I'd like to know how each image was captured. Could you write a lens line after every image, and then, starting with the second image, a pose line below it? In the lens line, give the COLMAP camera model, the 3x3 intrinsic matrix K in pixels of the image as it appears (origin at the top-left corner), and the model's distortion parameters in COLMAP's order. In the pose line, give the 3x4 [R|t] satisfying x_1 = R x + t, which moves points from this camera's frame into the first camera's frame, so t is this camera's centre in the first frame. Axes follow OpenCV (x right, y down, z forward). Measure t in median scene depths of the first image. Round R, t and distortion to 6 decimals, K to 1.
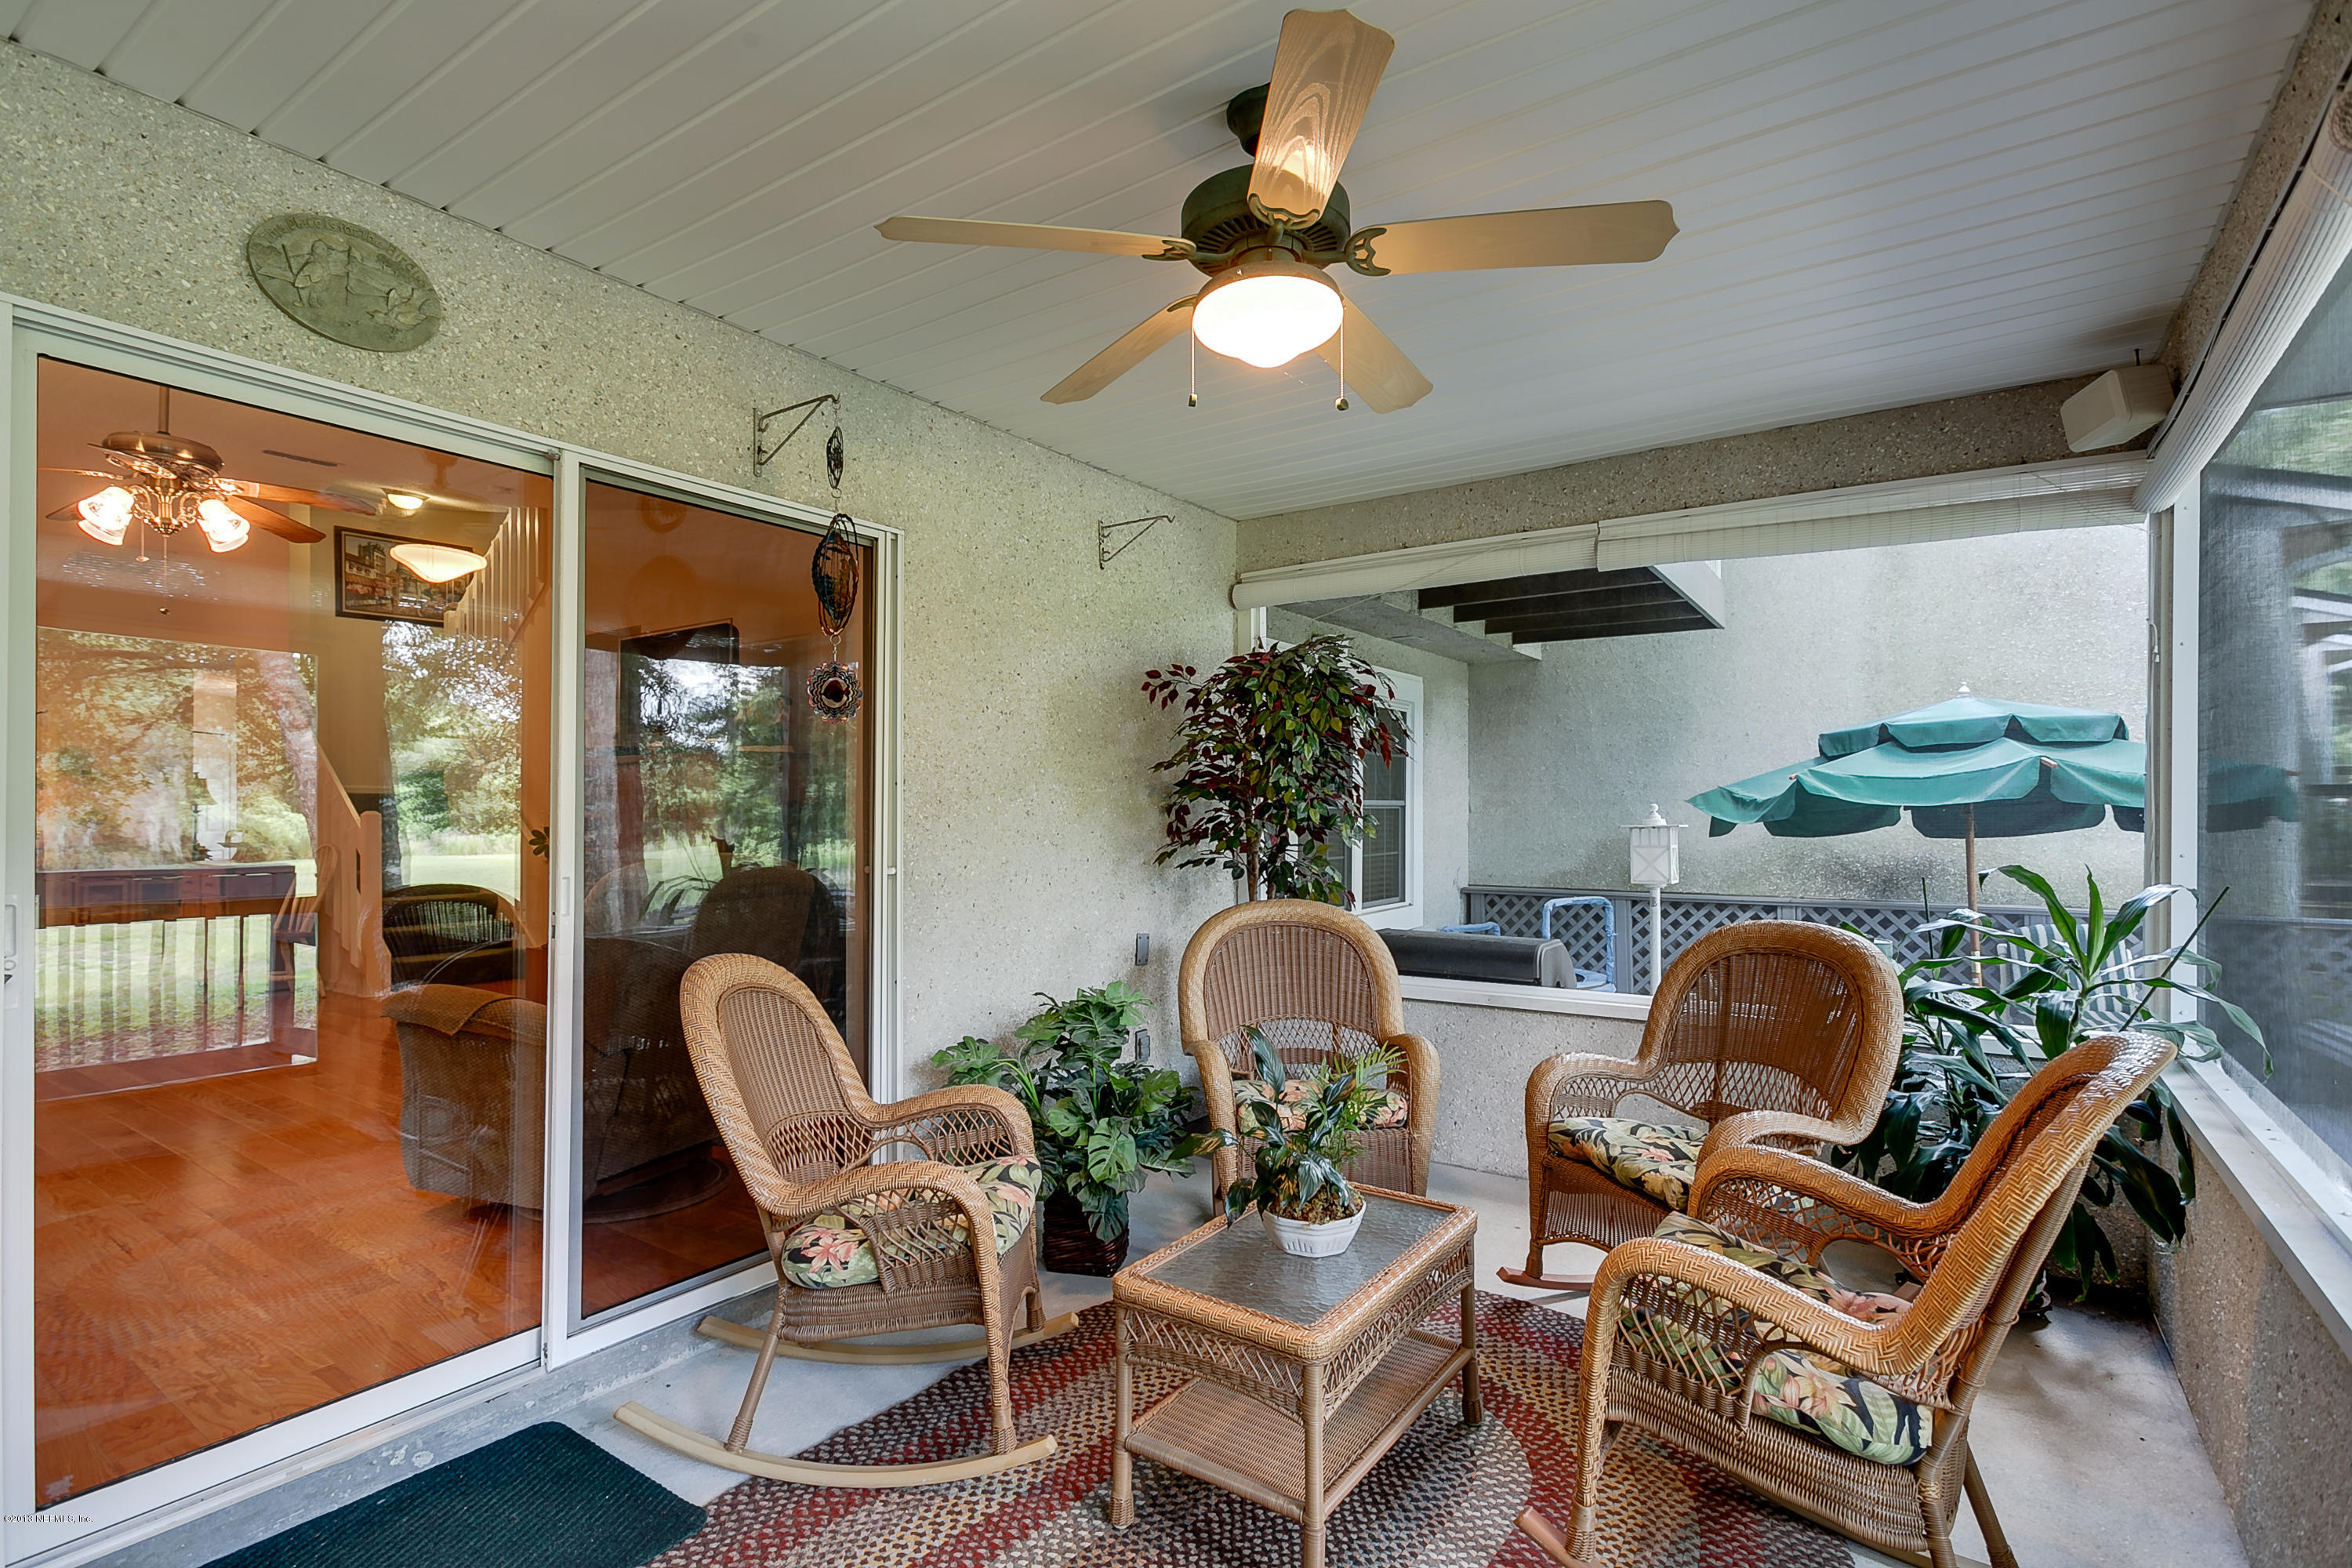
lens RADIAL K [[1119.8, 0, 1167.0], [0, 1119.8, 802.7], [0, 0, 1]] dist [-0.001312, 0.006621]
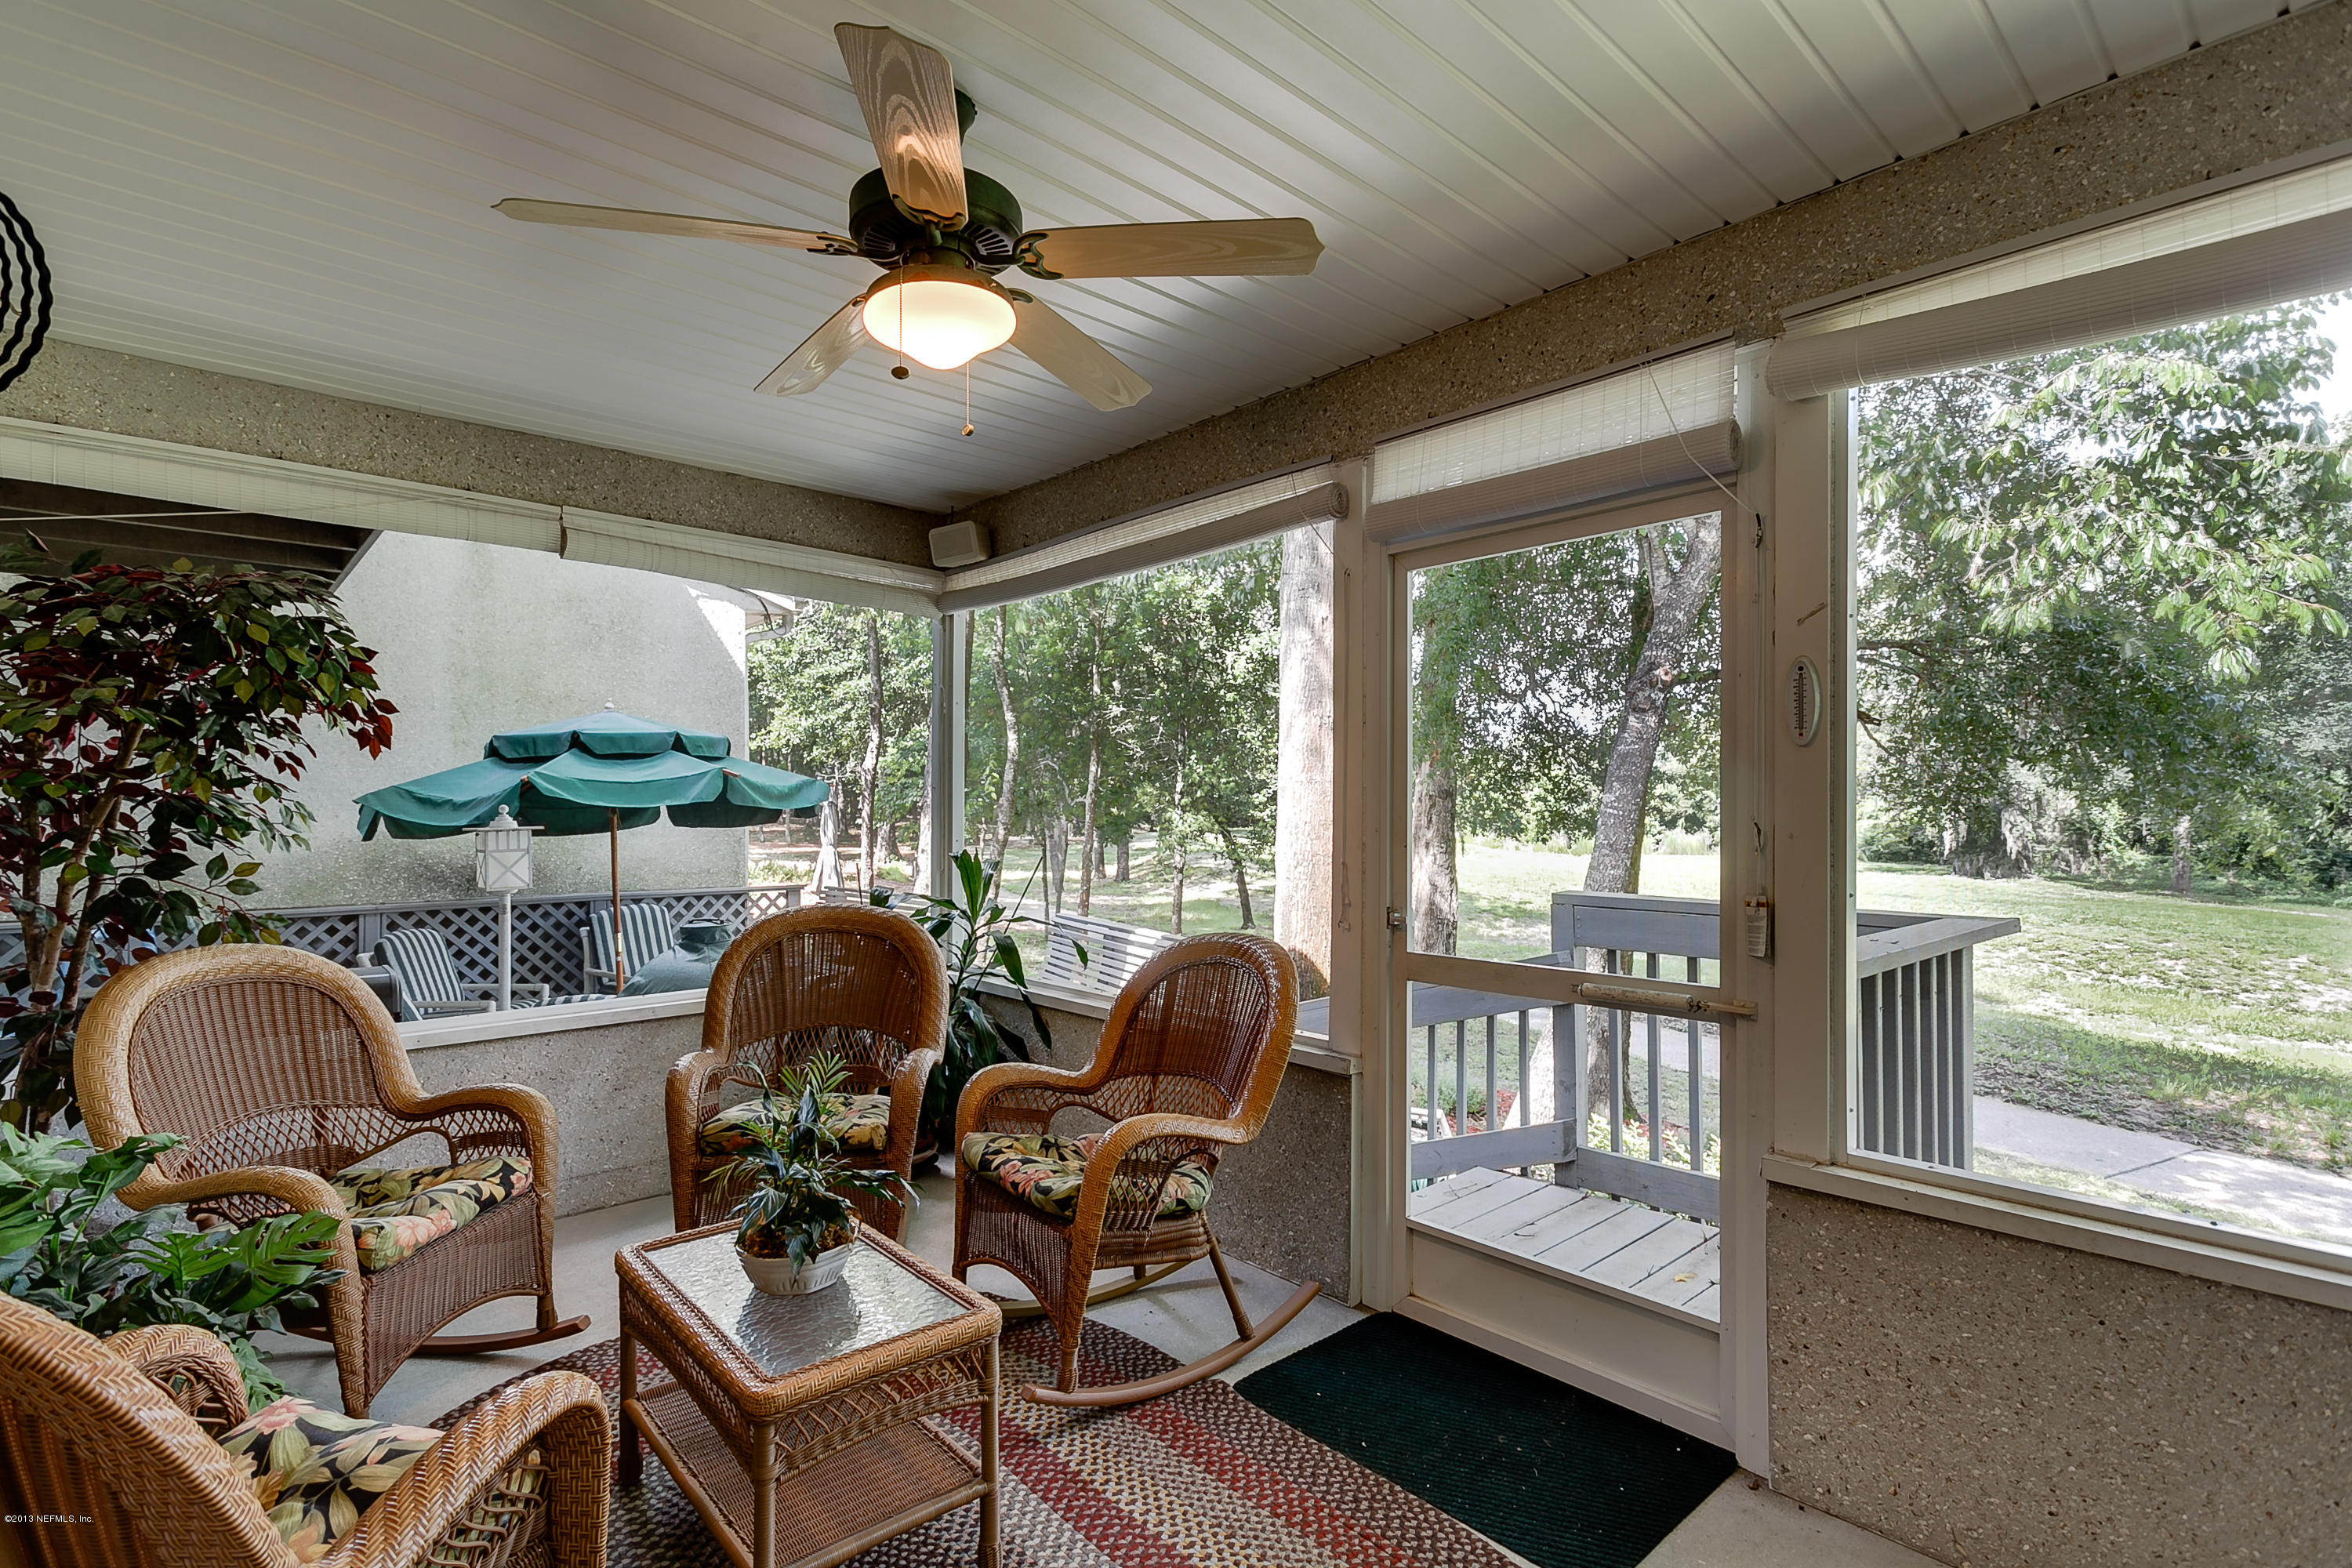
lens RADIAL K [[1119.8, 0, 1167.0], [0, 1119.8, 802.7], [0, 0, 1]] dist [-0.001312, 0.006621]
pose [[0.232402, 0.005874, 0.972602, -0.251059], [-0.006243, 0.999970, -0.004547, -0.000095], [-0.972600, -0.005015, 0.232432, 0.173280]]
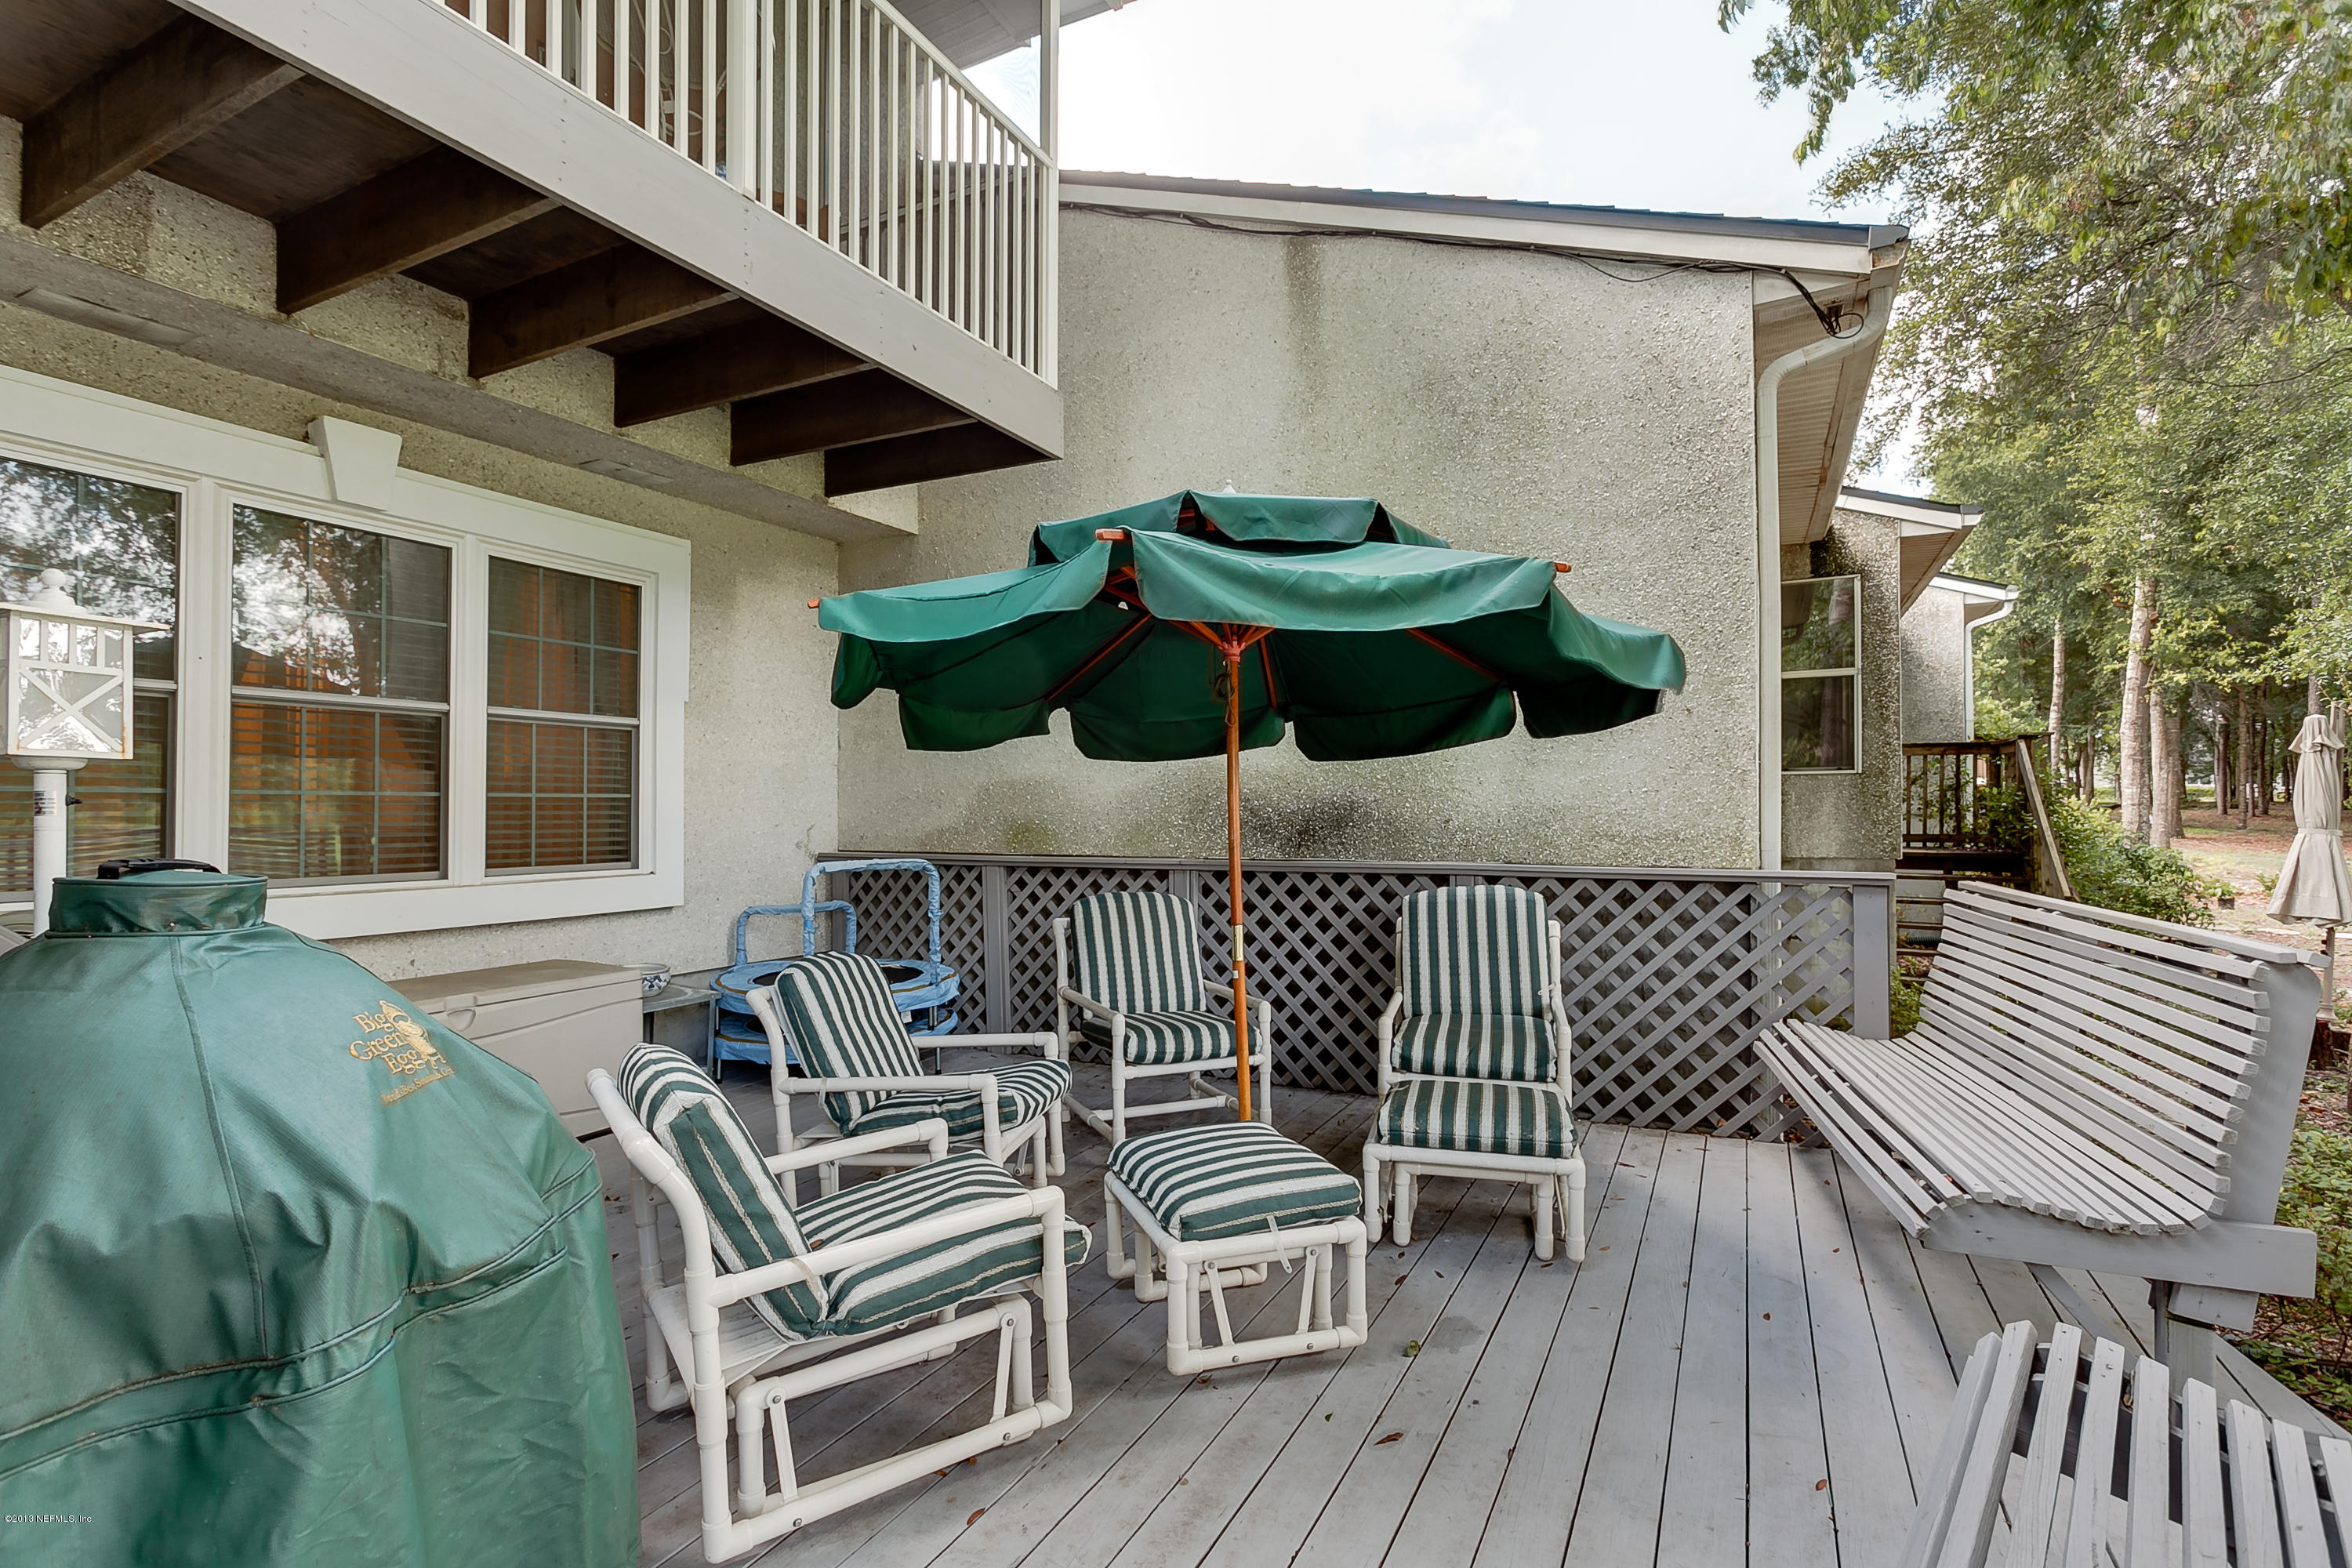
lens RADIAL K [[1113.5, 0, 1163.5], [0, 1113.5, 799.0], [0, 0, 1]] dist [0.000246, -0.000173]
pose [[0.991256, 0.000046, 0.131955, 0.566786], [0.000048, 1.000000, -0.000714, 0.060595], [-0.131955, 0.000714, 0.991255, 0.391523]]
